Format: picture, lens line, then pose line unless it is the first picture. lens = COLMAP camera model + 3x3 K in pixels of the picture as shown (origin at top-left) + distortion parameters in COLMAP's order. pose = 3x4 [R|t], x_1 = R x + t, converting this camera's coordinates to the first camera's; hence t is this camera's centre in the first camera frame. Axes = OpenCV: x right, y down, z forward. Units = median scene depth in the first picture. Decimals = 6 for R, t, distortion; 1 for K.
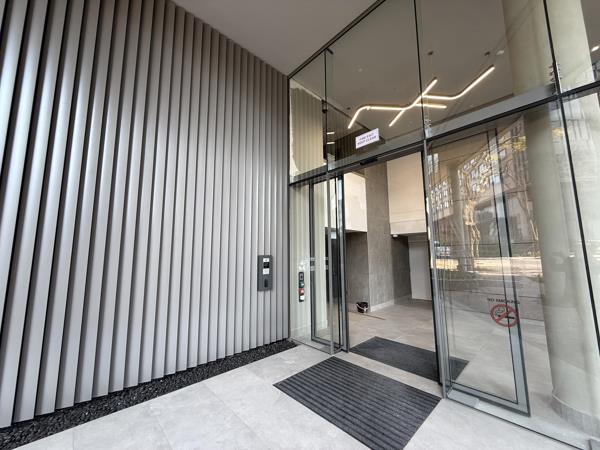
lens RADIAL K [[239.4, 0, 297.7], [0, 239.4, 225.2], [0, 0, 1]] dist [0.000513, 0.000407]
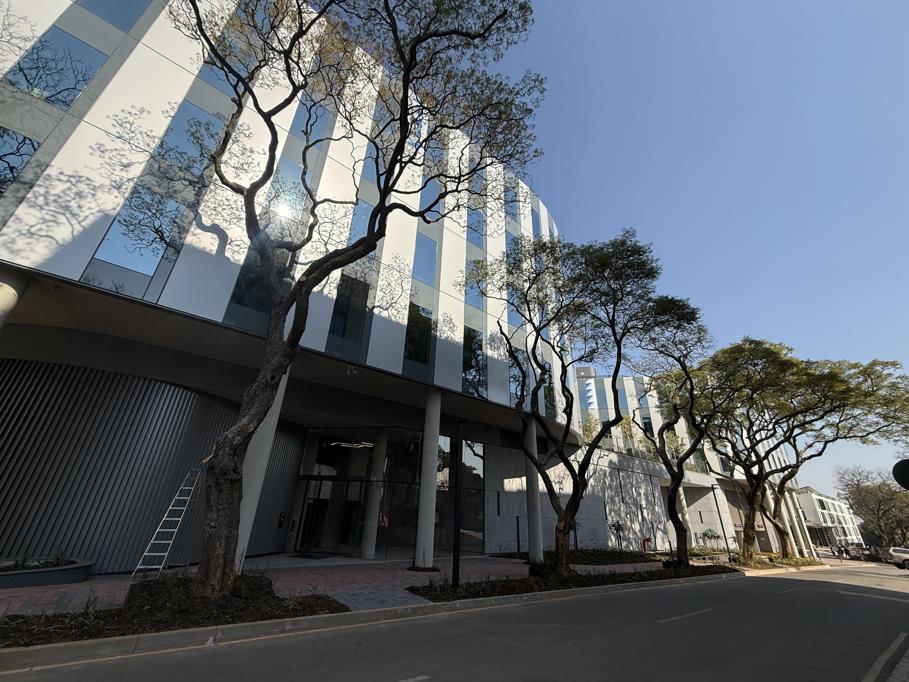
lens RADIAL K [[362.8, 0, 451.1], [0, 362.8, 341.2], [0, 0, 1]] dist [0.000513, 0.000407]
pose [[0.850600, 0.261495, 0.456179, -0.684197], [-0.111039, 0.937335, -0.330262, -0.397335], [-0.513955, 0.230267, 0.826334, -2.784575]]
